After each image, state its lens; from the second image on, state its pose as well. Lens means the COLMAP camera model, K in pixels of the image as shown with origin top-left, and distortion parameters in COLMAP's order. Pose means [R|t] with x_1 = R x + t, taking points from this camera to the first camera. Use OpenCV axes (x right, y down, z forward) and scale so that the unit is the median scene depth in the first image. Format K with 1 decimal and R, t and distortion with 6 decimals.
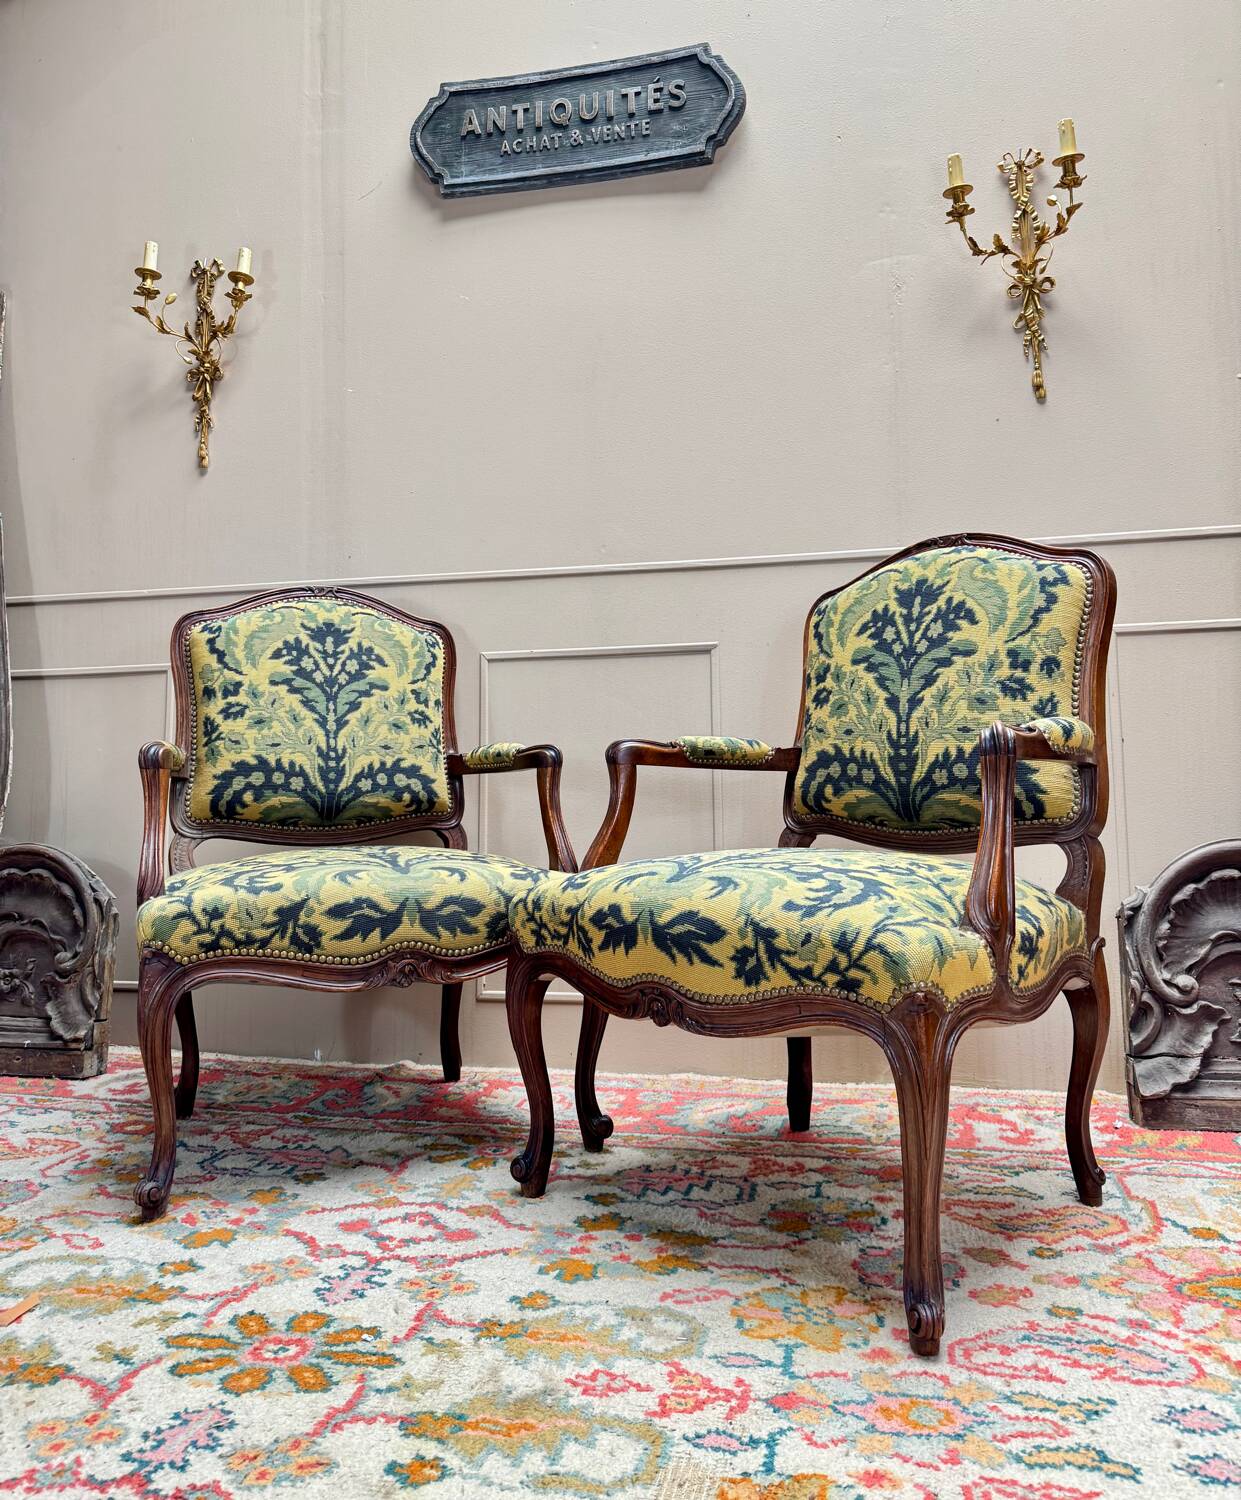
lens RADIAL K [[1178.5, 0, 618.7], [0, 1178.5, 679.8], [0, 0, 1]] dist [0.002556, -0.007066]
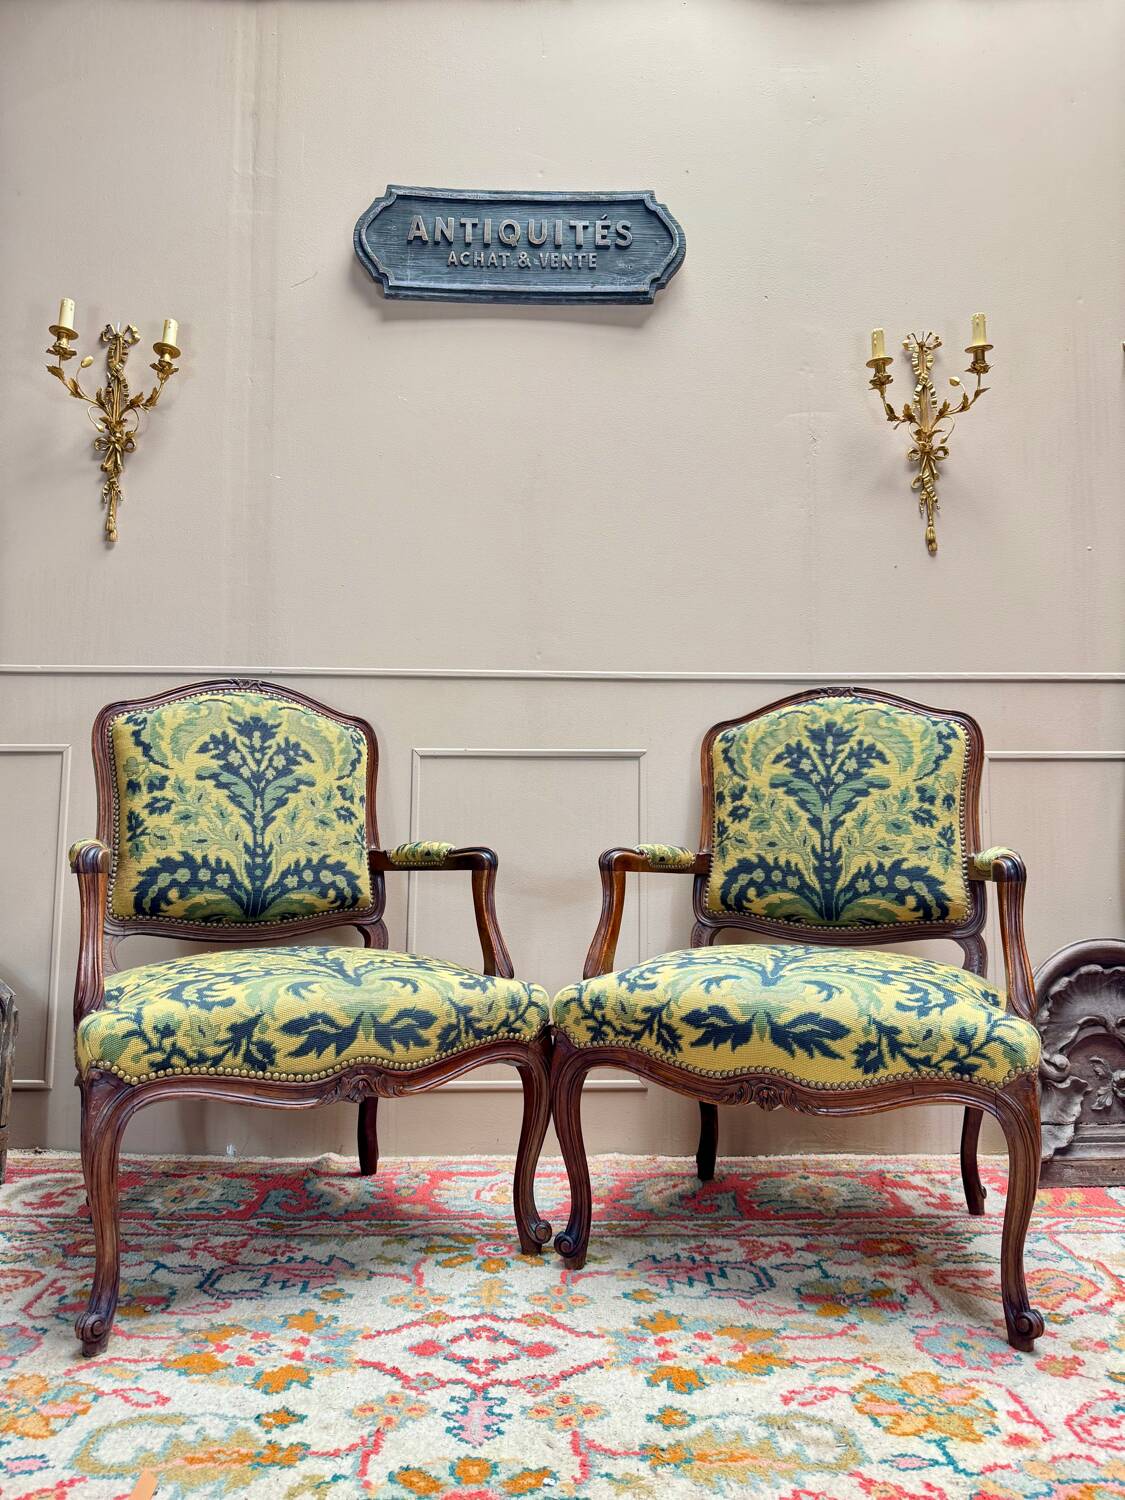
lens RADIAL K [[1068.2, 0, 558.1], [0, 1068.2, 755.2], [0, 0, 1]] dist [0.000698, -0.004963]
pose [[0.968362, 0.039472, 0.246409, -0.270881], [-0.041031, 0.999157, 0.001195, -0.028936], [-0.246154, -0.011267, 0.969165, 0.086434]]
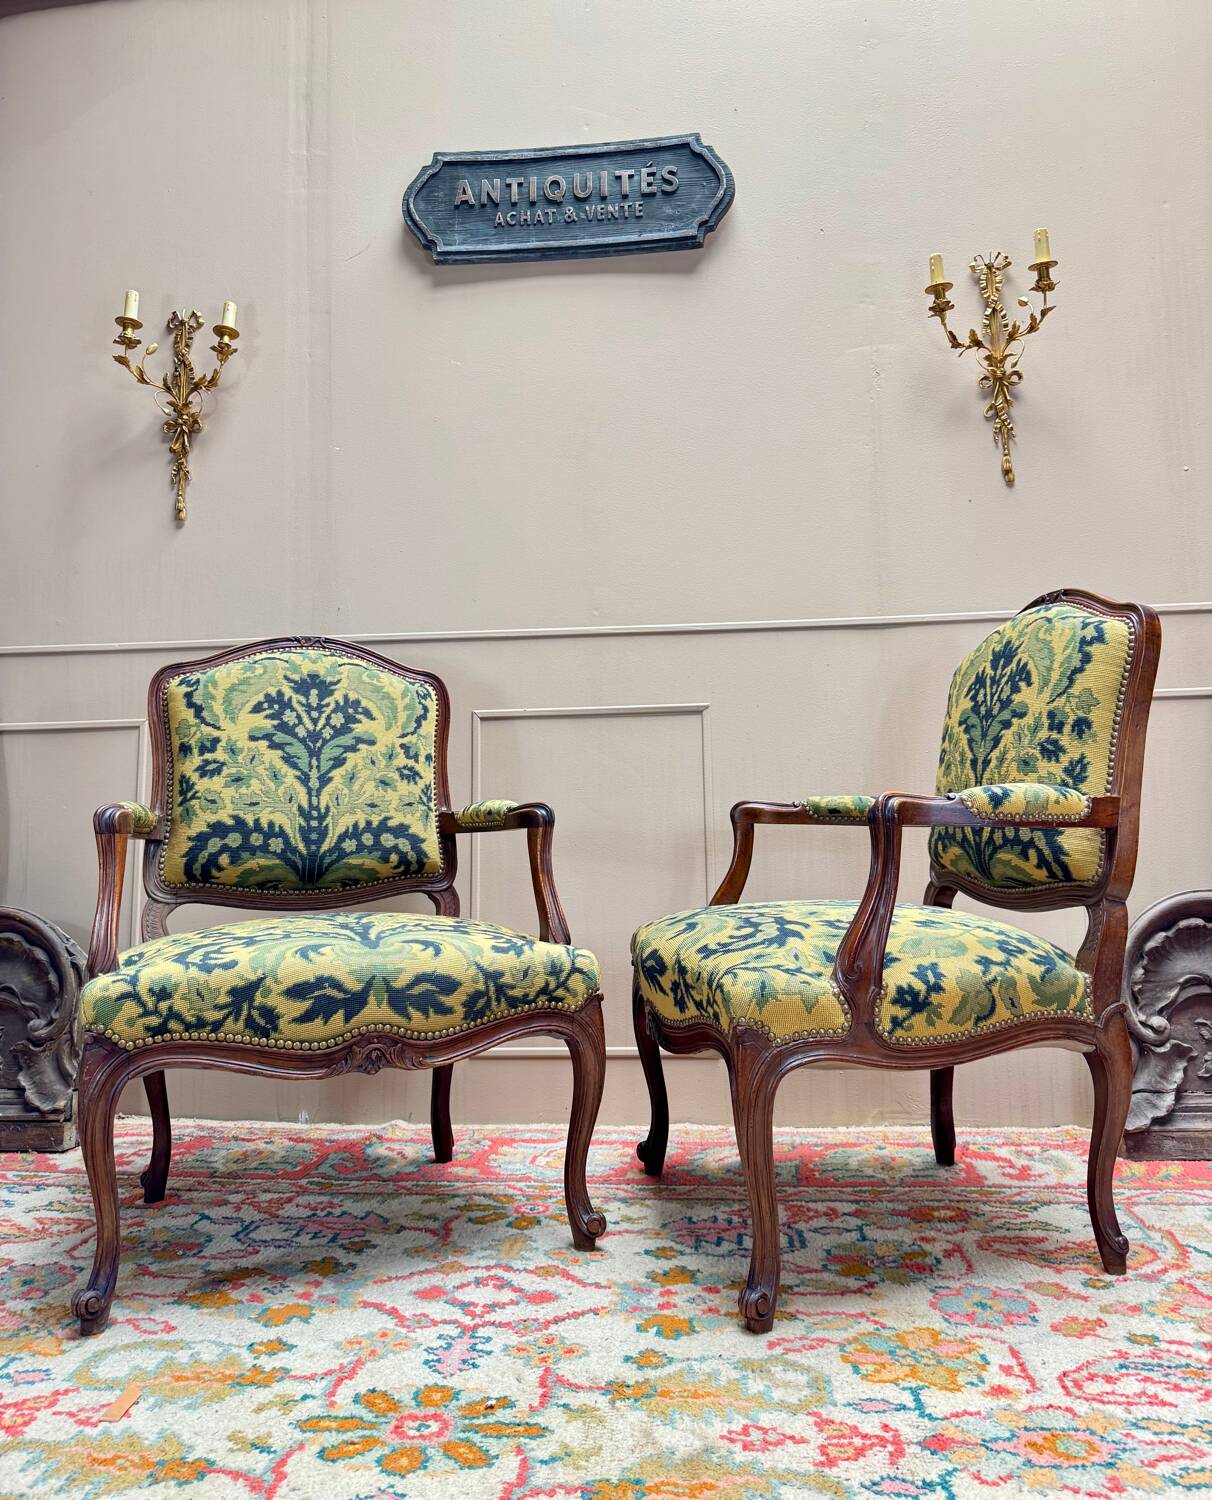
lens RADIAL K [[1150.8, 0, 609.0], [0, 1150.8, 702.1], [0, 0, 1]] dist [0.006400, -0.010513]
pose [[0.991850, 0.009614, 0.127051, -0.154050], [-0.006889, 0.999737, -0.021875, -0.012455], [-0.127228, 0.020821, 0.991655, 0.003426]]
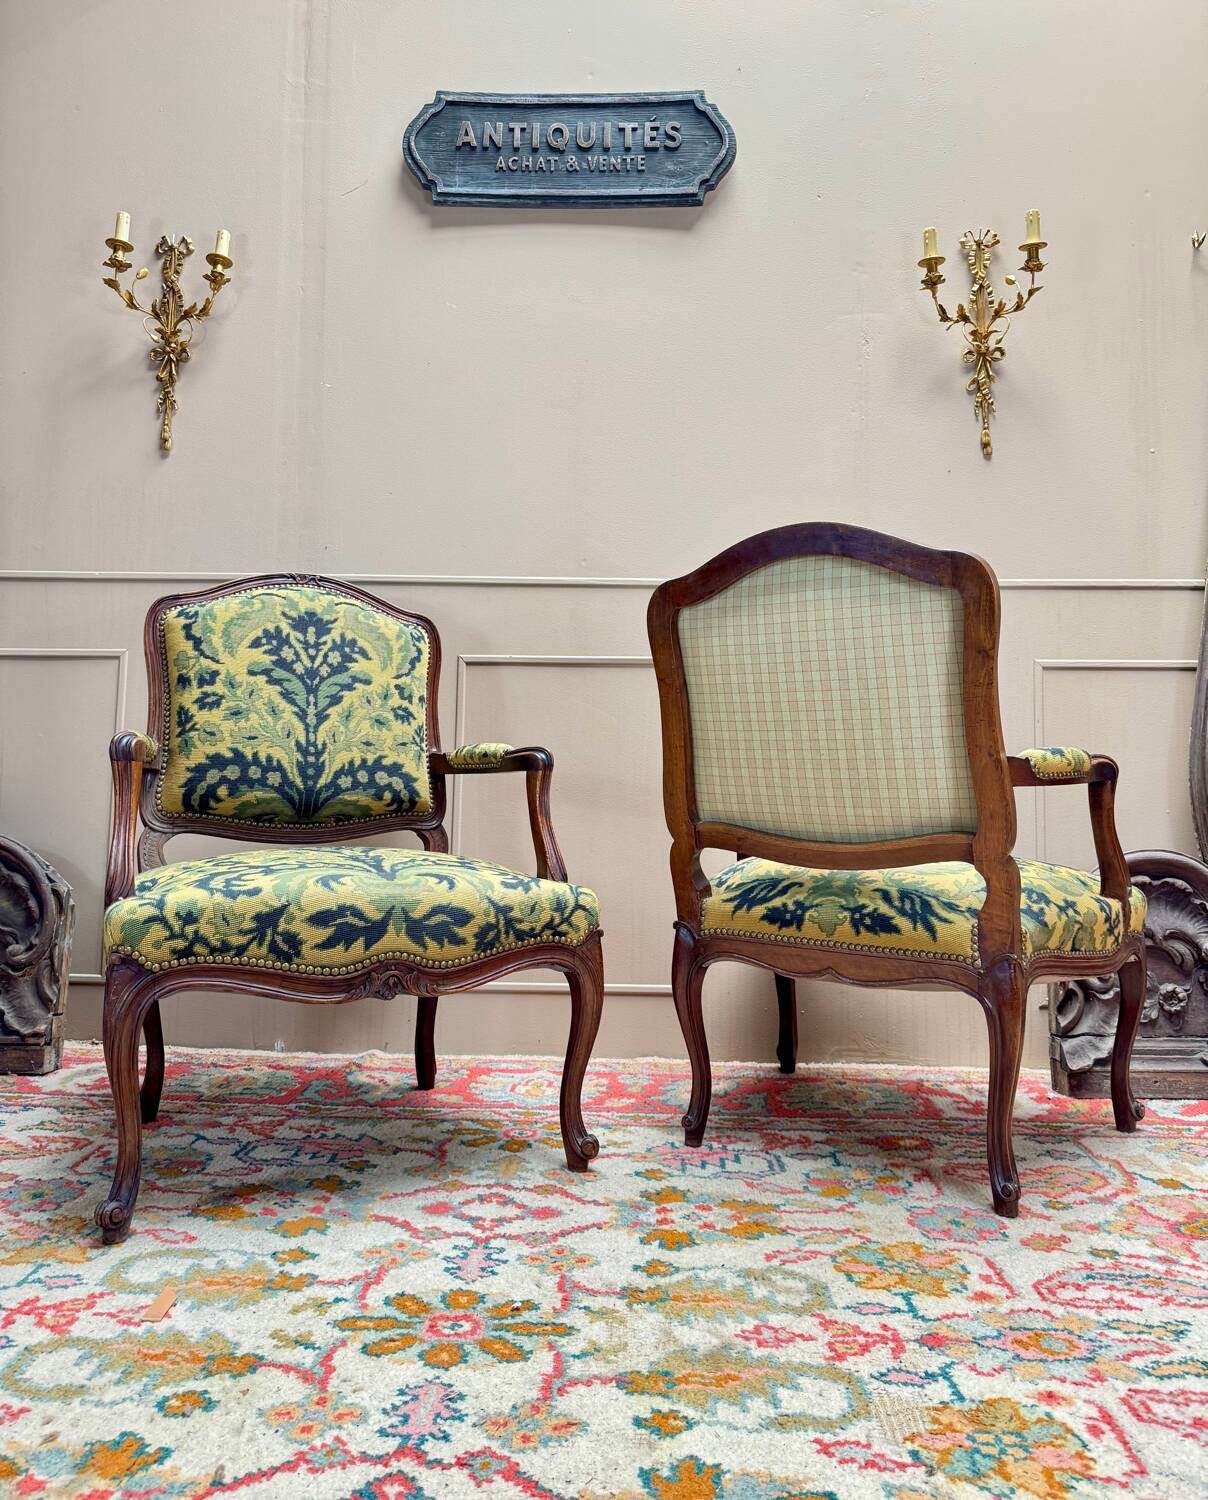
lens RADIAL K [[1147.6, 0, 603.0], [0, 1147.6, 698.9], [0, 0, 1]] dist [0.006400, -0.010768]
pose [[0.980472, 0.041831, 0.192156, -0.224165], [-0.045852, 0.998812, 0.016523, -0.008495], [-0.191237, -0.025011, 0.981225, -0.011228]]
